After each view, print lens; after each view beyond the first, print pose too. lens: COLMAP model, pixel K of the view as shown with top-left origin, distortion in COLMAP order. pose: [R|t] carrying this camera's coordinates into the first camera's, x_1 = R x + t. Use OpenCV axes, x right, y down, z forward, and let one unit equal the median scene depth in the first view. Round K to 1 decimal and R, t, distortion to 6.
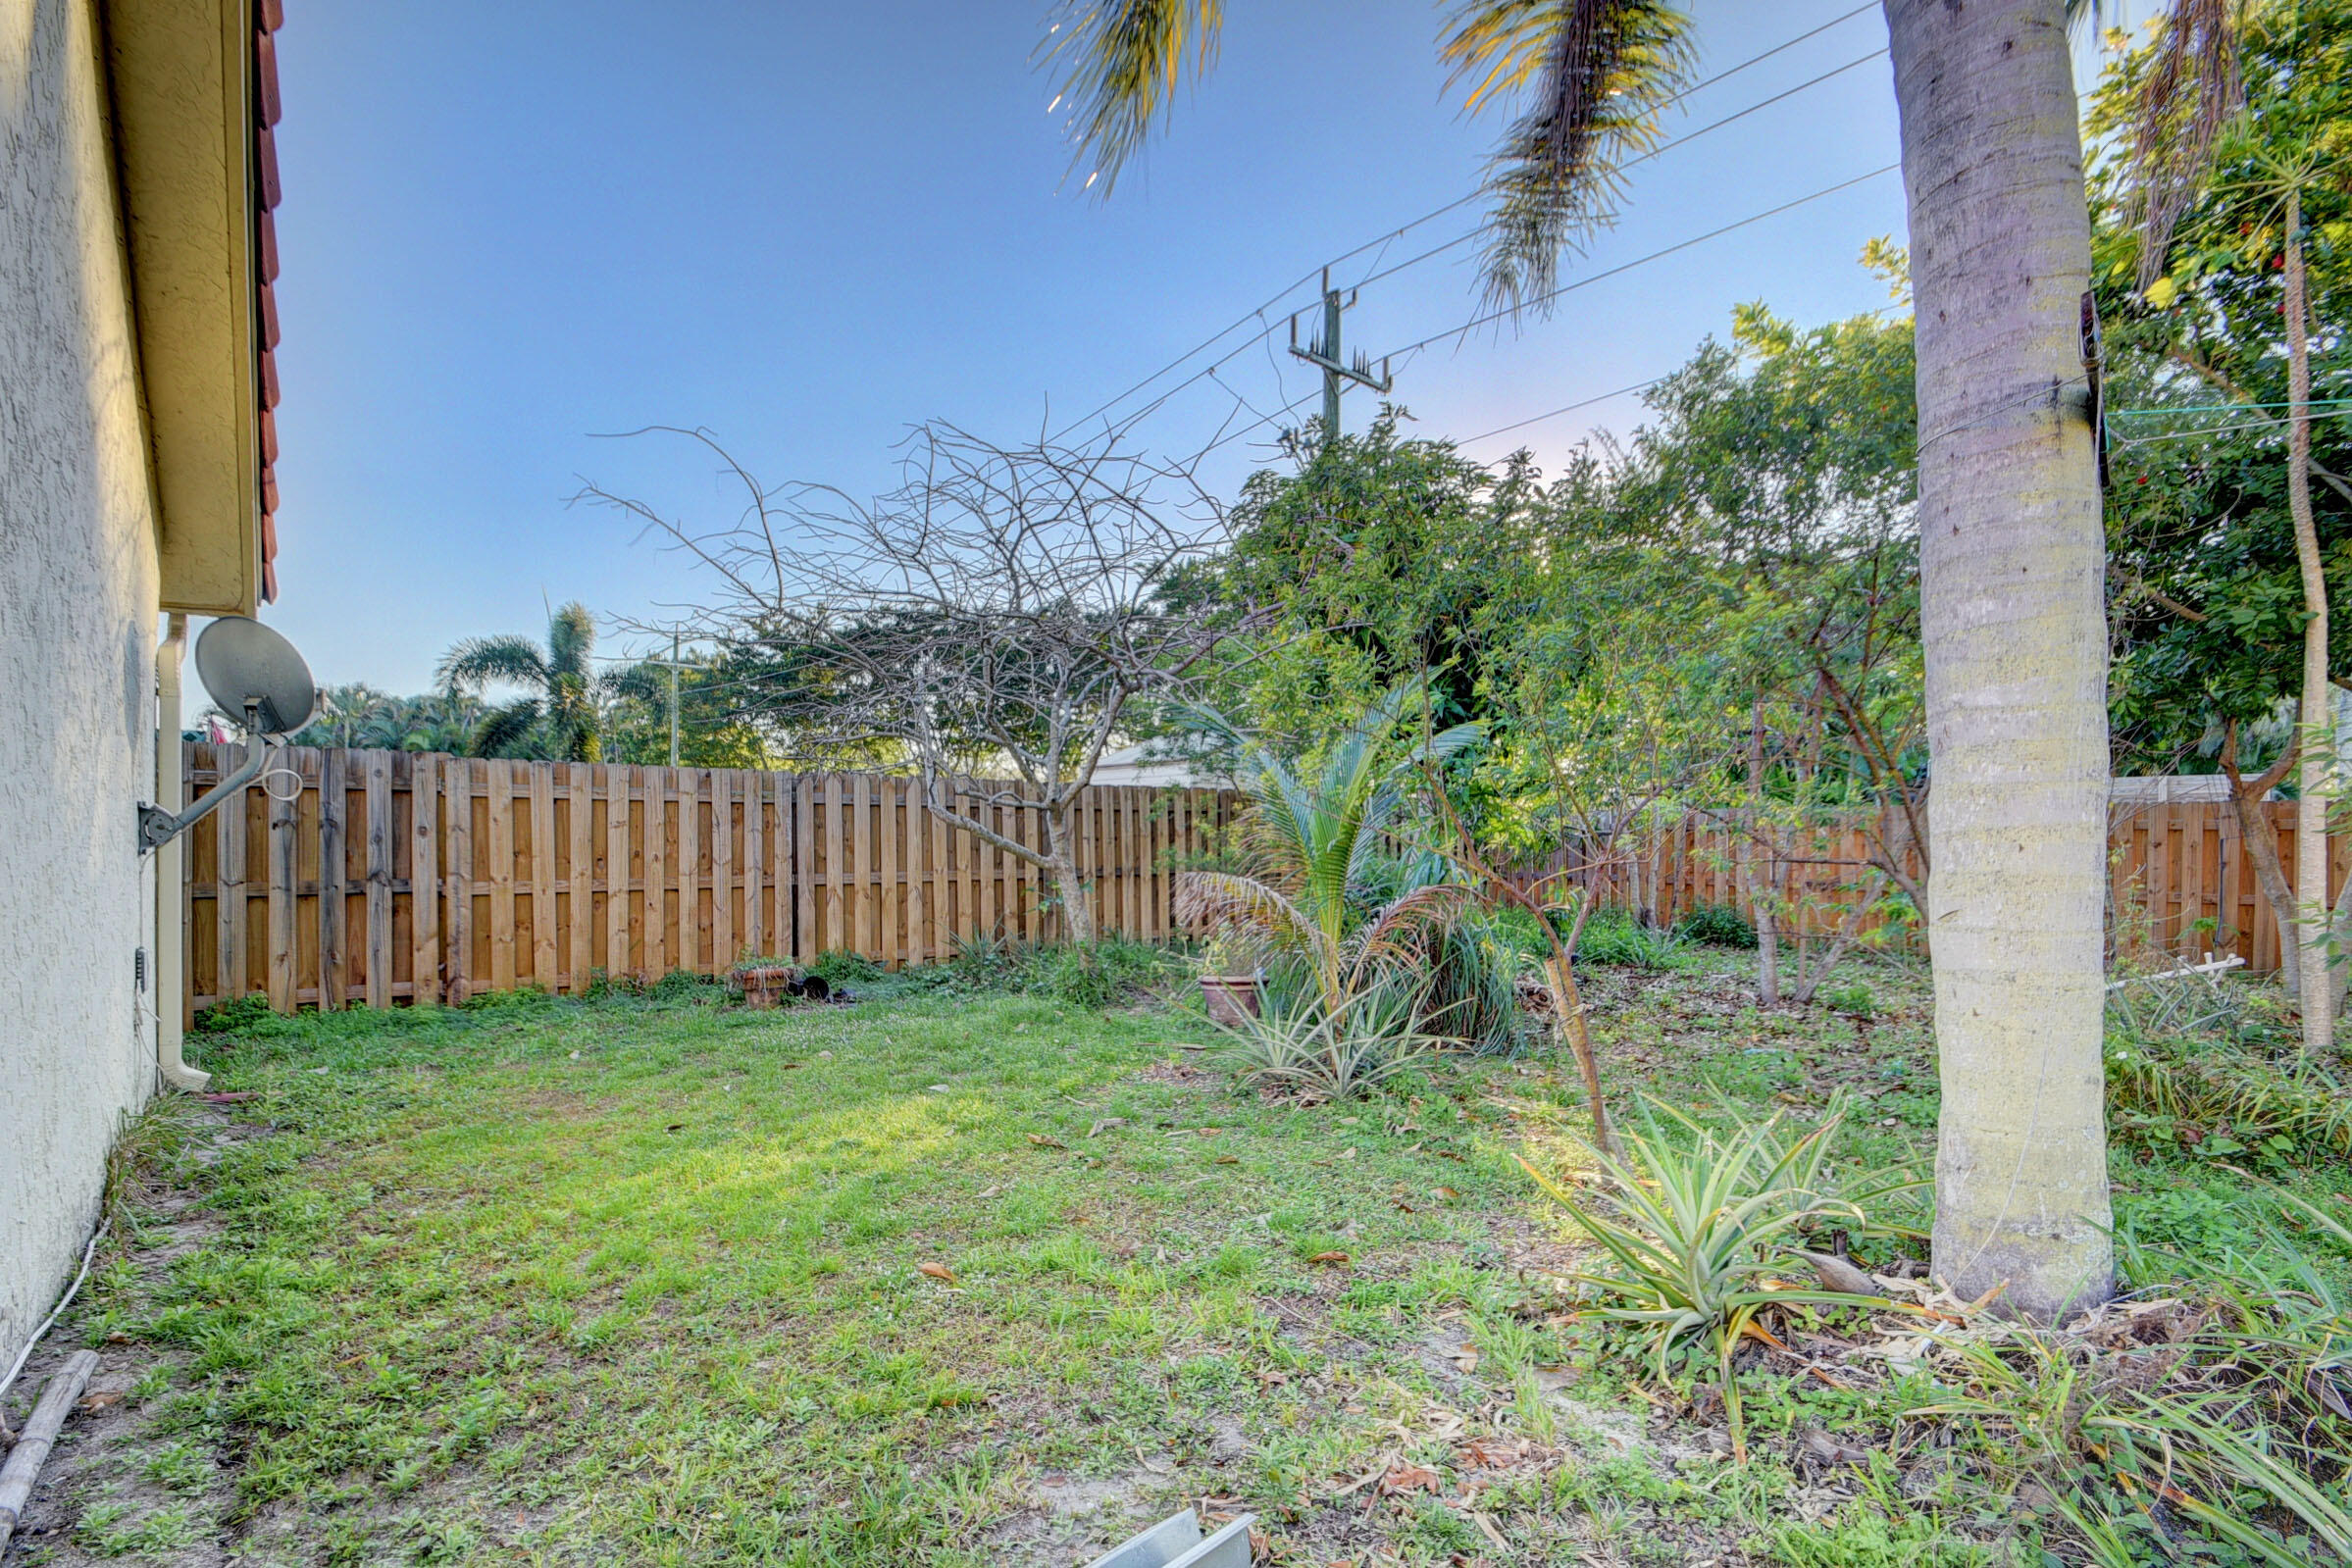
lens RADIAL K [[1036.2, 0, 1146.2], [0, 1036.2, 839.5], [0, 0, 1]] dist [0.011998, -0.015803]
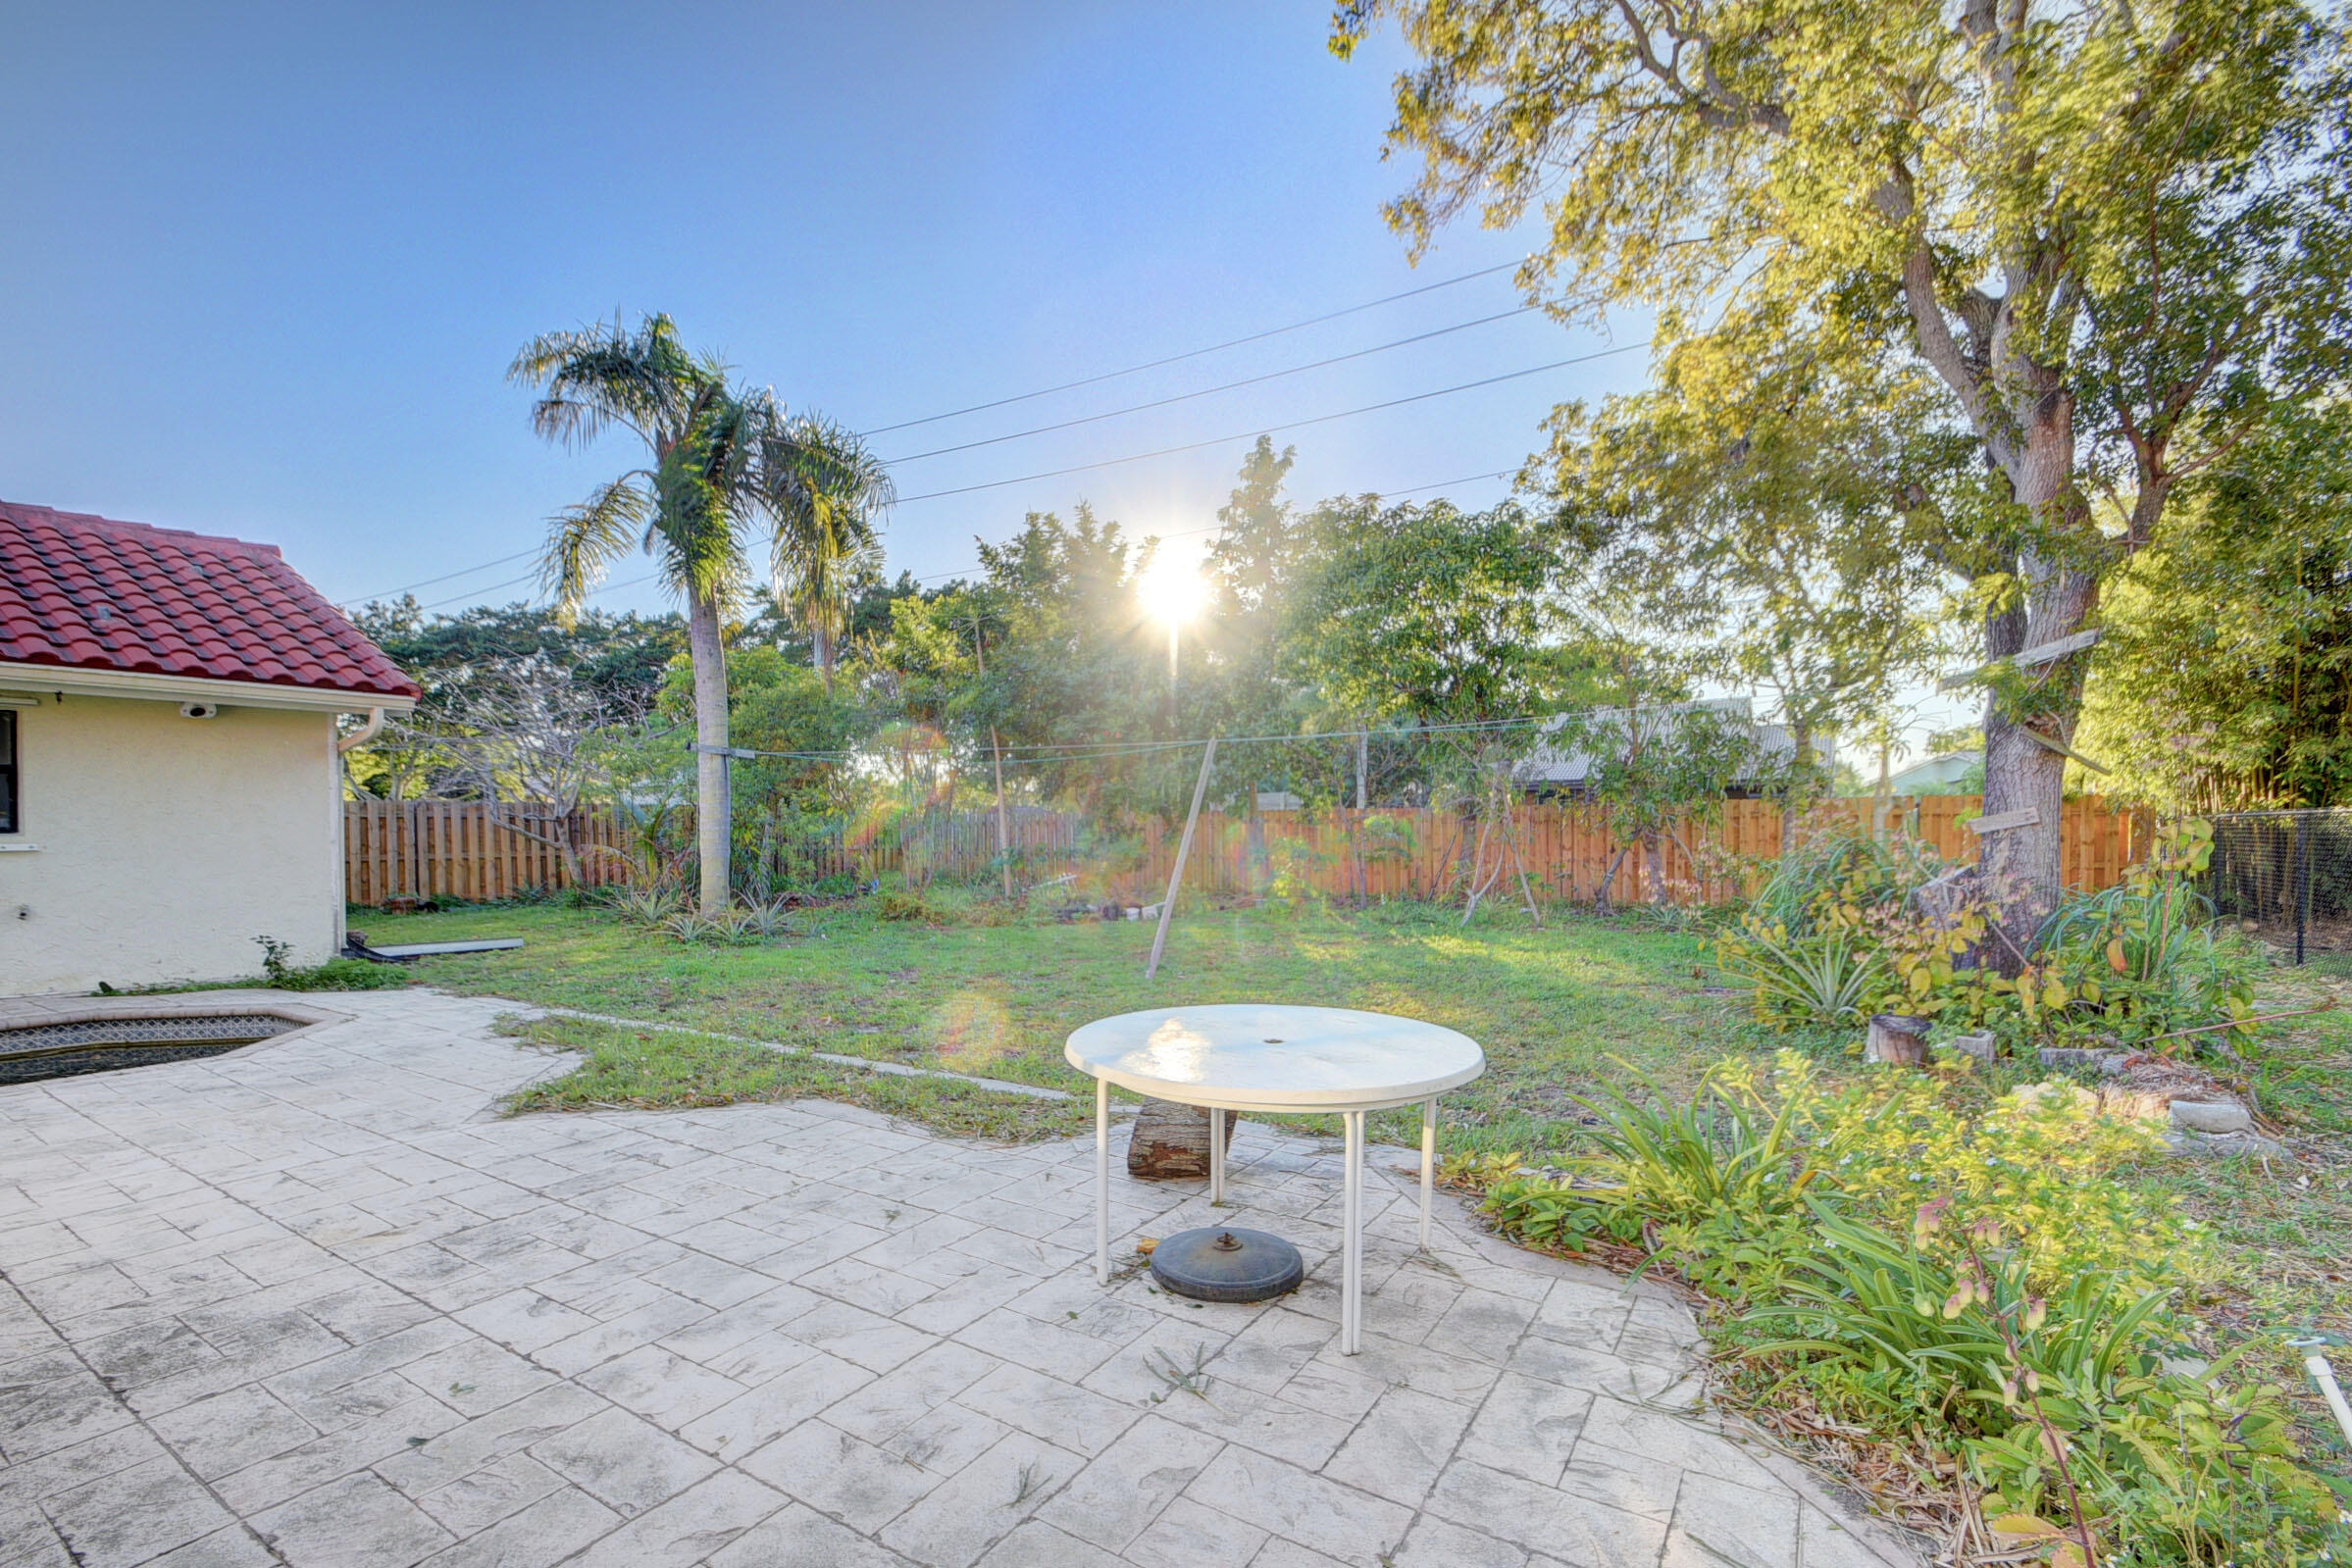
lens RADIAL K [[1005.0, 0, 1167.8], [0, 1005.0, 850.7], [0, 0, 1]] dist [0.008783, -0.013461]
pose [[0.941711, -0.010102, 0.336272, 0.332254], [0.002830, 0.999752, 0.022109, -0.009632], [-0.336412, -0.019869, 0.941505, -1.172488]]
